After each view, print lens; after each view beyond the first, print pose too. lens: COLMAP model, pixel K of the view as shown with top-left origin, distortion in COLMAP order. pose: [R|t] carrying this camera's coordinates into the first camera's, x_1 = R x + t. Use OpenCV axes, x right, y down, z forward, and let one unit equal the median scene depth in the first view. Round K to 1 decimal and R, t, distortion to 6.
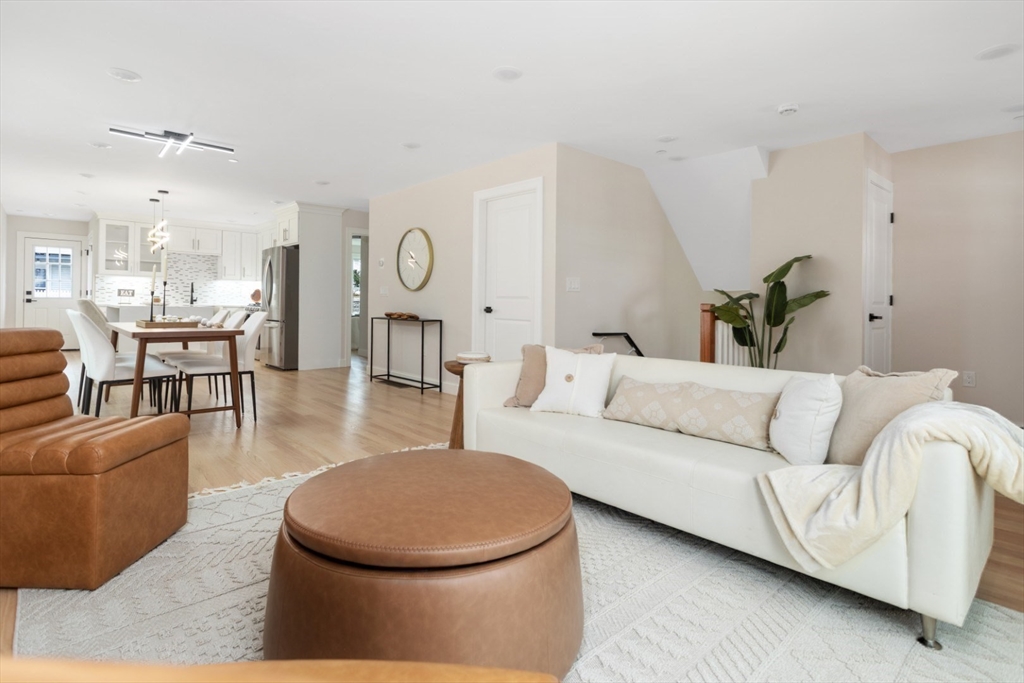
lens RADIAL K [[497.8, 0, 501.5], [0, 497.8, 305.3], [0, 0, 1]] dist [0.009188, -0.000620]
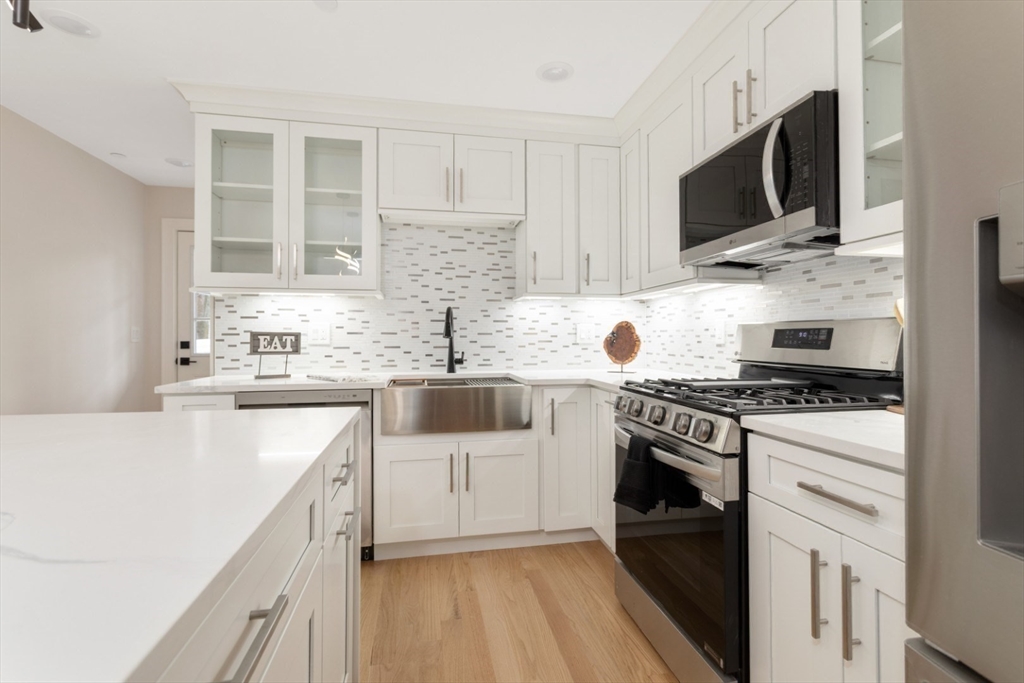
lens RADIAL K [[497.8, 0, 513.8], [0, 497.8, 339.4], [0, 0, 1]] dist [0.009188, -0.000620]
pose [[0.863193, -0.019212, -0.504509, -0.415250], [0.015740, 0.999814, -0.011143, -0.019826], [0.504629, 0.001677, 0.863335, 0.733945]]
